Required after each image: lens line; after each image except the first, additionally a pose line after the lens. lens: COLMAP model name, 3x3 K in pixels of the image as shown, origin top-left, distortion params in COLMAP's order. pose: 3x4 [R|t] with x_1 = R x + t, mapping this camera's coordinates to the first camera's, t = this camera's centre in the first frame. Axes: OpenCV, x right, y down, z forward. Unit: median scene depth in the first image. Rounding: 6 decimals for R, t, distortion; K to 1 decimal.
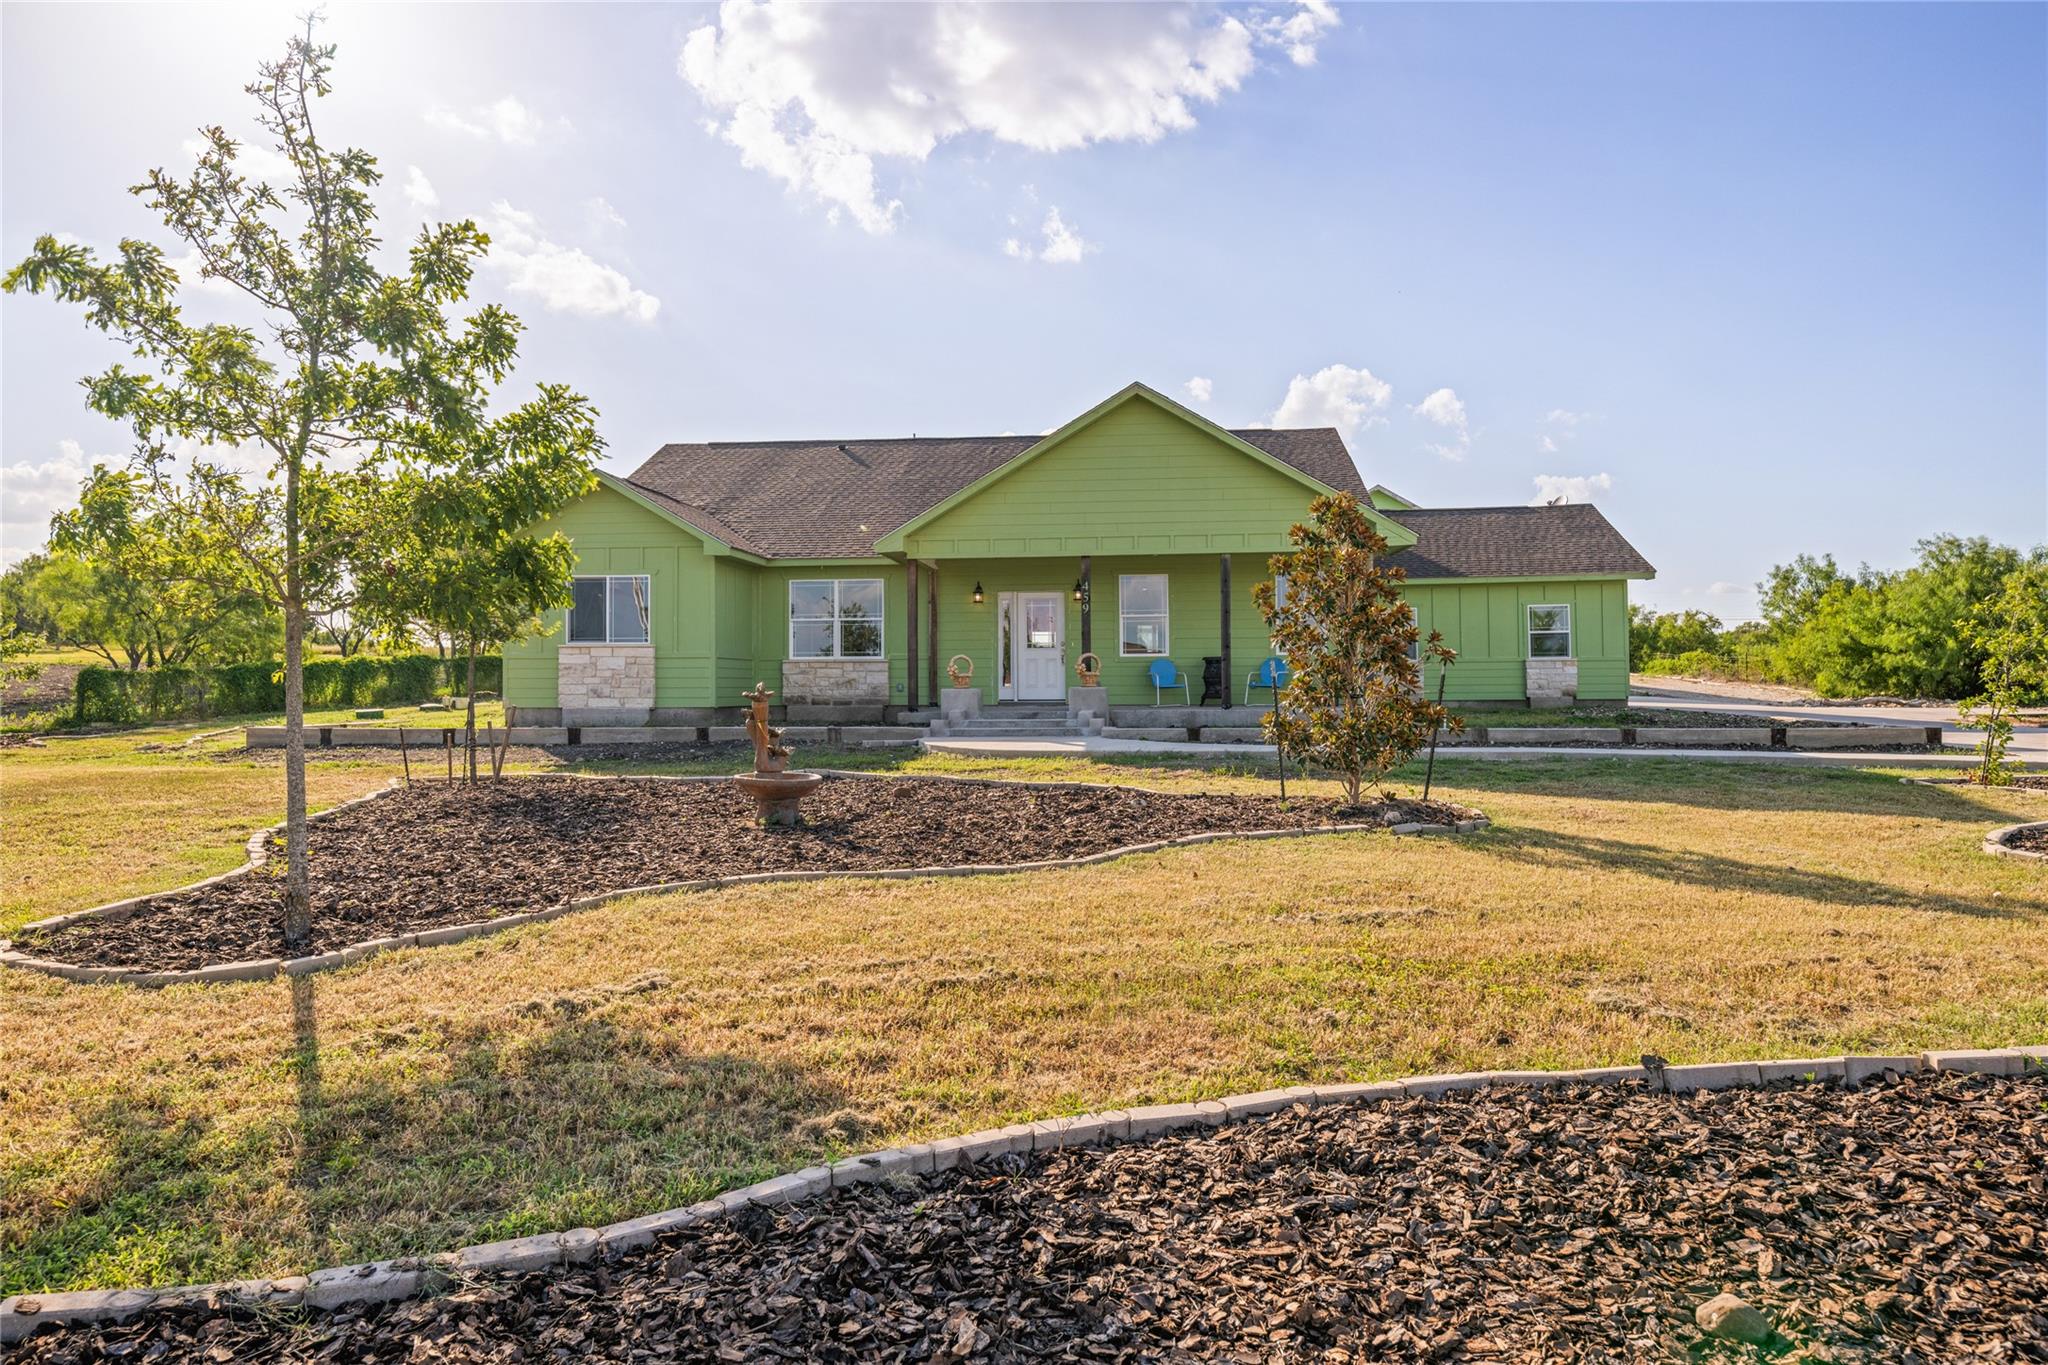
lens RADIAL K [[1301.5, 0, 1024.0], [0, 1301.5, 682.5], [0, 0, 1]] dist [-0.000081, 0.000023]
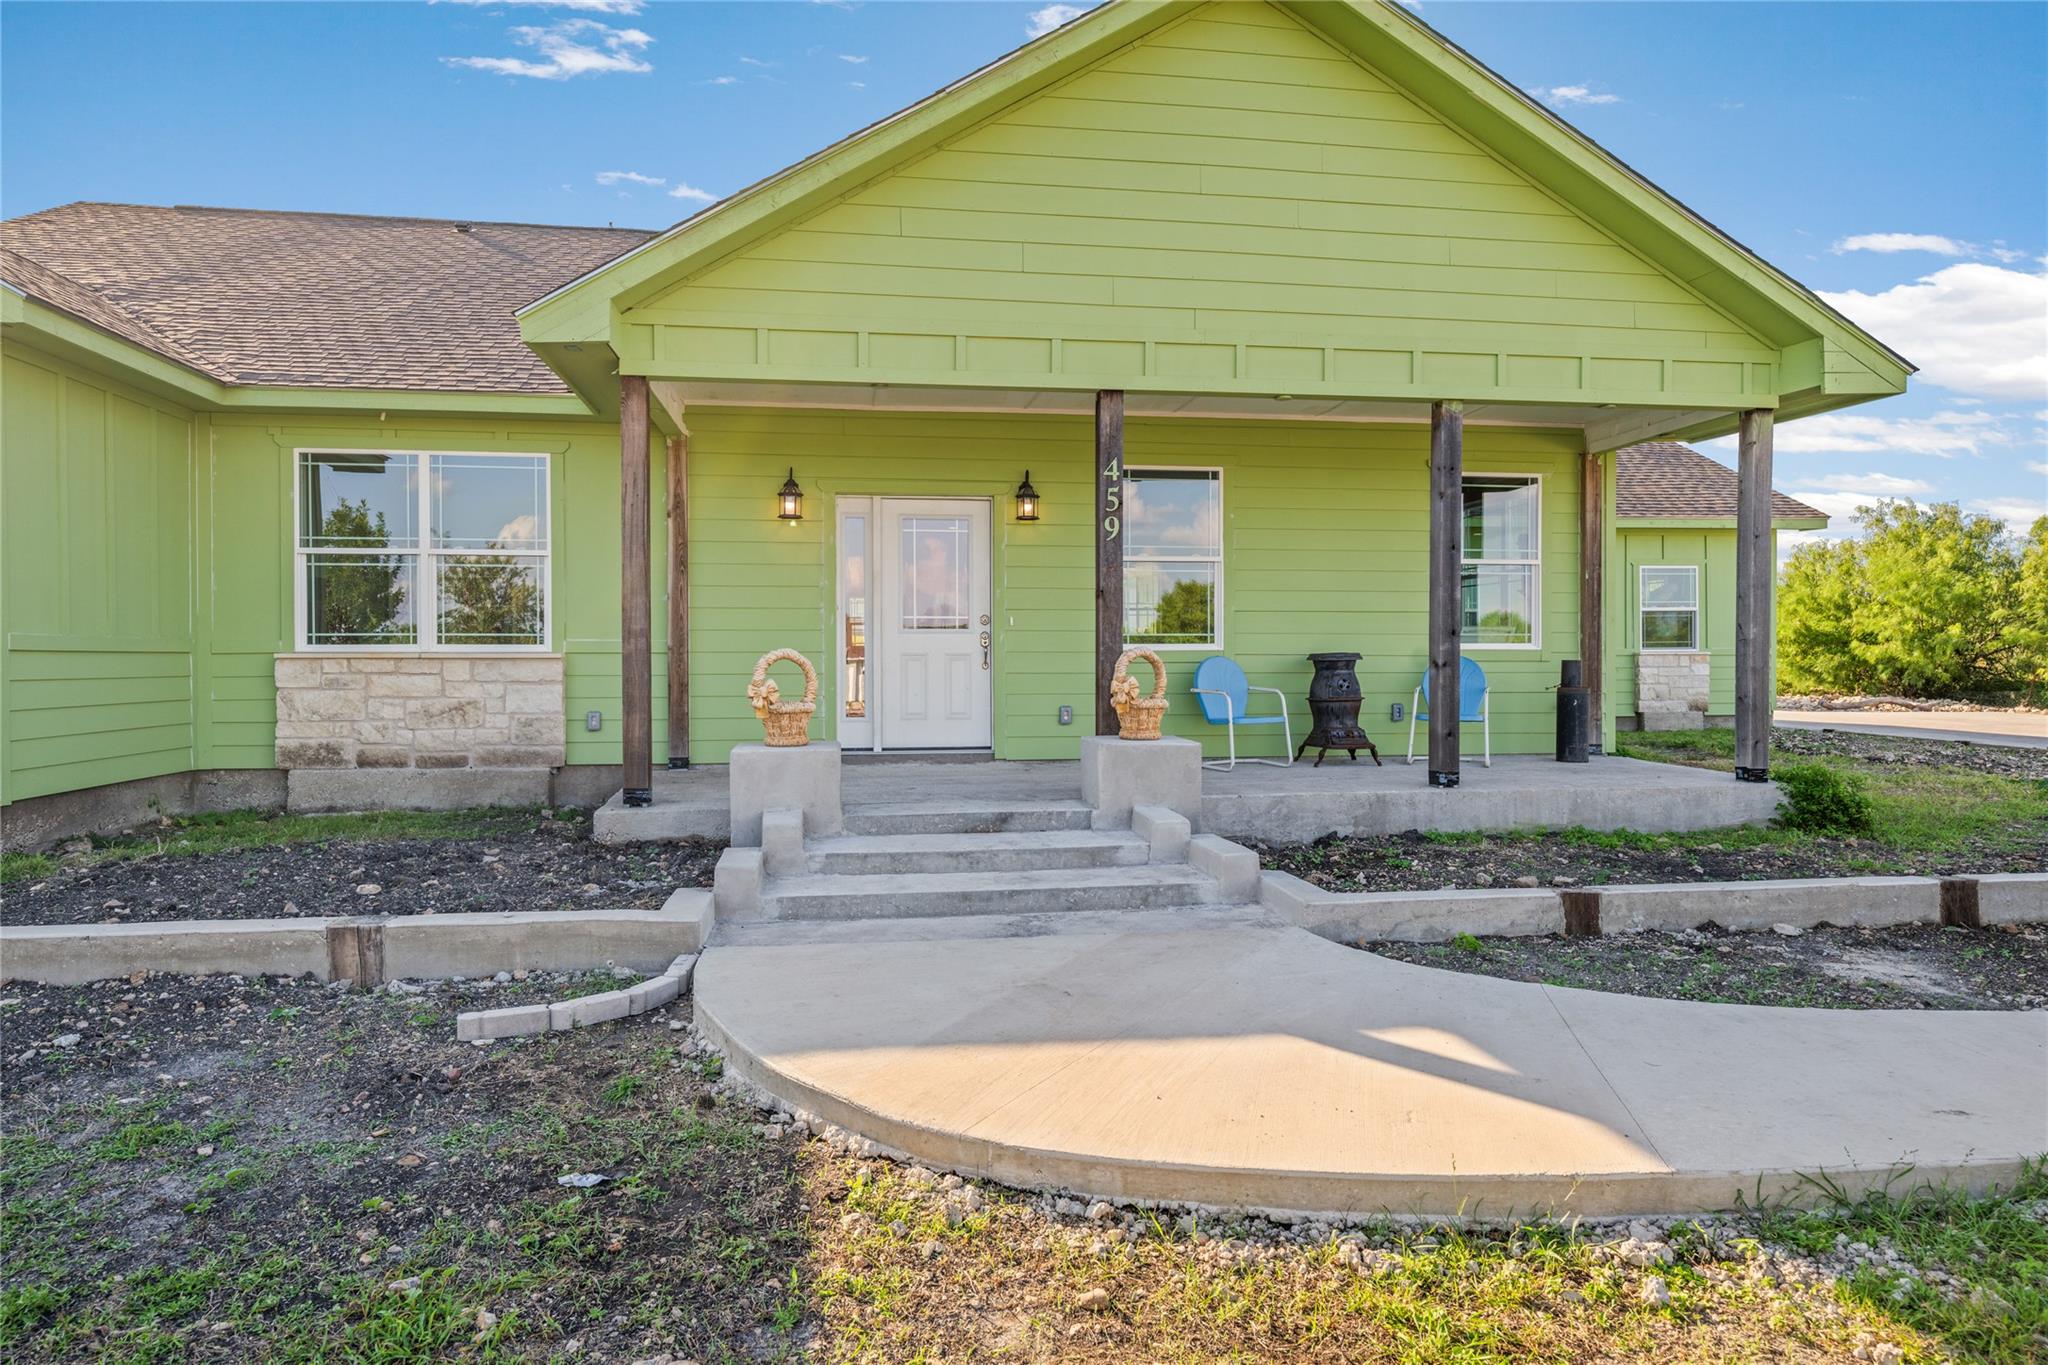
lens RADIAL K [[1209.3, 0, 1024.0], [0, 1209.3, 682.5], [0, 0, 1]] dist [0.000293, -0.000012]
pose [[0.965832, -0.002421, 0.259156, -0.063143], [-0.002528, 0.999821, 0.018763, -0.015786], [-0.259155, -0.018777, 0.965653, 0.595677]]
